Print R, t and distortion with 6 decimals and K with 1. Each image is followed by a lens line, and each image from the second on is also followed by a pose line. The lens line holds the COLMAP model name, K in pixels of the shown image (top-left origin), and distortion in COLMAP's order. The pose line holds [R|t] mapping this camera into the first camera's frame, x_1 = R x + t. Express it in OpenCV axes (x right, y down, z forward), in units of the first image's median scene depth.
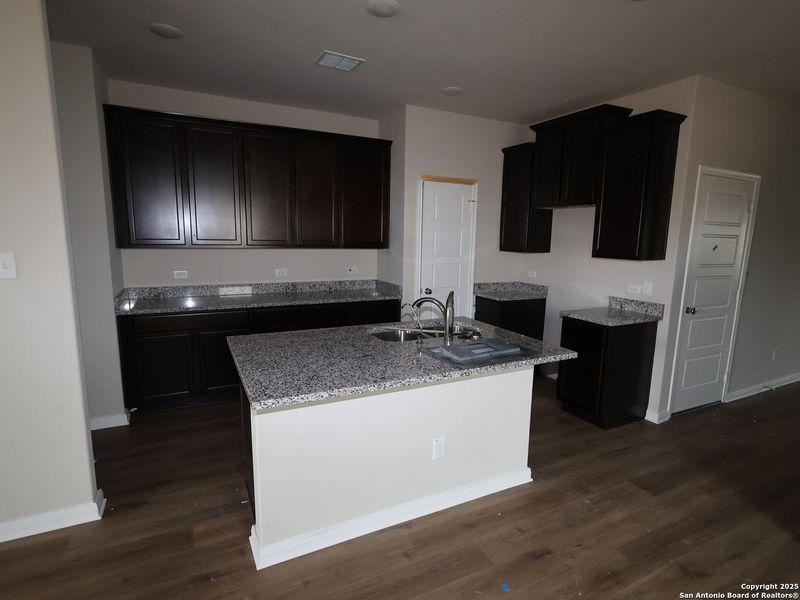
lens RADIAL K [[423.6, 0, 395.7], [0, 423.6, 299.7], [0, 0, 1]] dist [0.002117, 0.001614]
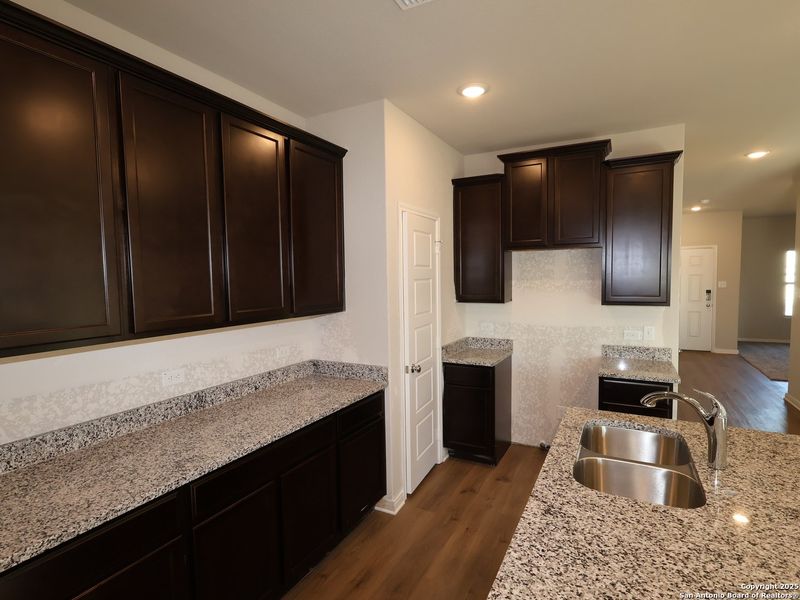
lens RADIAL K [[423.6, 0, 398.9], [0, 423.6, 304.5], [0, 0, 1]] dist [0.002117, 0.001614]
pose [[0.813706, -0.071653, 0.576843, -0.393013], [0.121442, 0.991430, -0.048158, -0.108115], [-0.568448, 0.109240, 0.815434, 0.505389]]
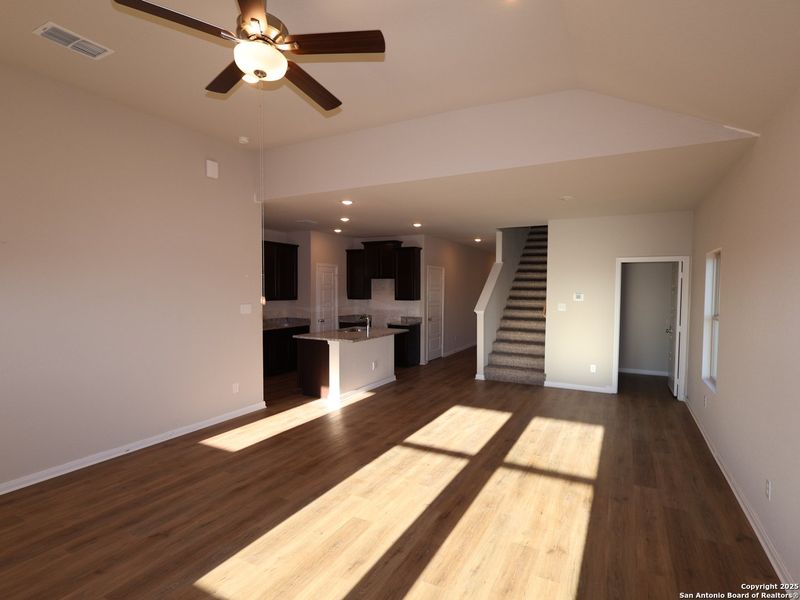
lens RADIAL K [[423.6, 0, 397.6], [0, 423.6, 302.3], [0, 0, 1]] dist [0.002117, 0.001614]
pose [[0.818241, -0.035946, 0.573751, -0.887842], [0.102153, 0.991251, -0.083580, 0.111651], [-0.565727, 0.126999, 0.814754, -0.948512]]
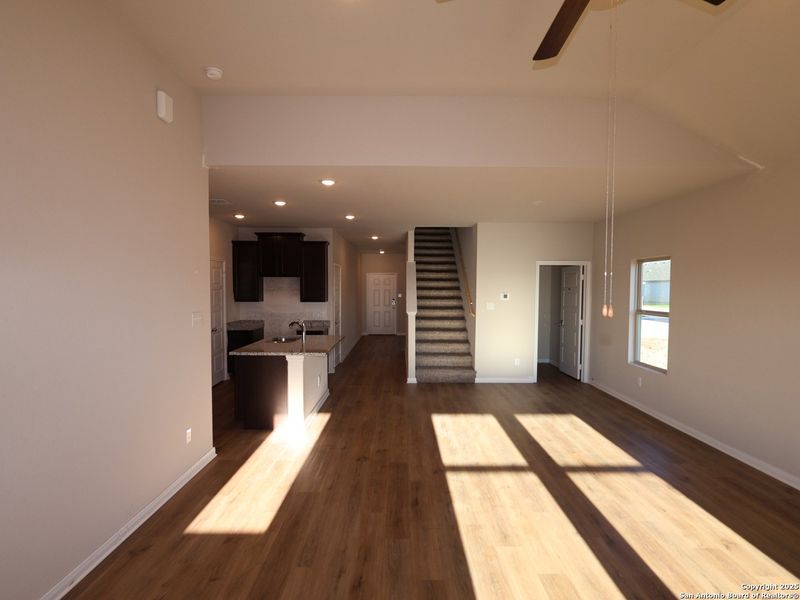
lens RADIAL K [[423.6, 0, 401.8], [0, 423.6, 302.3], [0, 0, 1]] dist [0.002117, 0.001614]
pose [[0.441991, -0.049637, 0.895645, -1.159422], [0.146110, 0.989117, -0.017286, 0.009493], [-0.885040, 0.138503, 0.444433, -0.358224]]
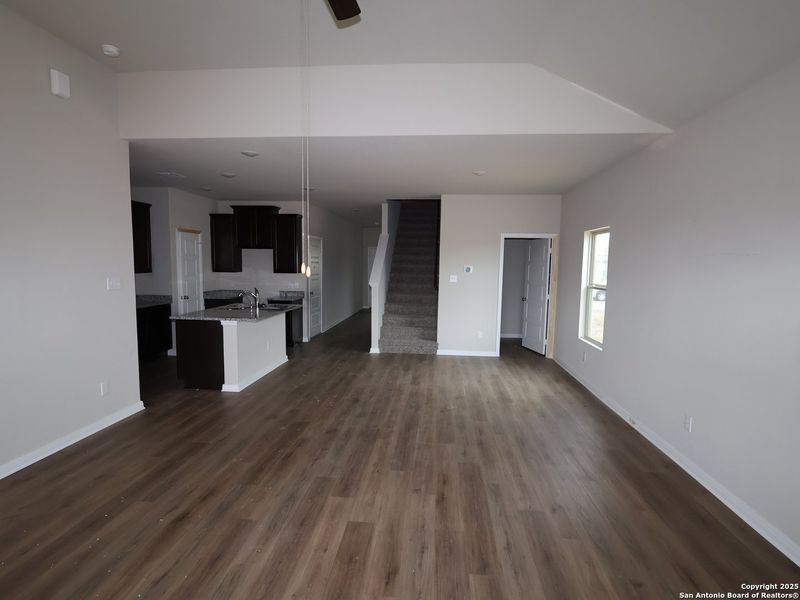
lens RADIAL K [[423.6, 0, 400.8], [0, 423.6, 300.7], [0, 0, 1]] dist [0.002117, 0.001614]
pose [[0.527118, -0.087404, 0.845285, -1.018163], [0.130532, 0.991220, 0.021095, 0.078080], [-0.839707, 0.099218, 0.533899, -0.673519]]
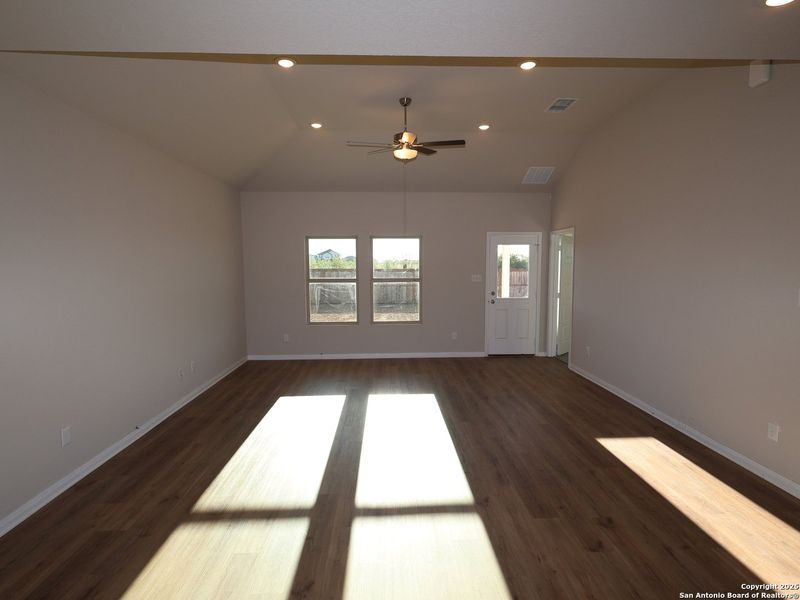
lens RADIAL K [[423.6, 0, 403.1], [0, 423.6, 299.5], [0, 0, 1]] dist [0.002117, 0.001614]
pose [[-0.405925, 0.058495, -0.912032, 0.482061], [-0.148938, 0.980374, 0.129167, -0.027475], [0.901688, 0.188268, -0.389247, 0.164222]]
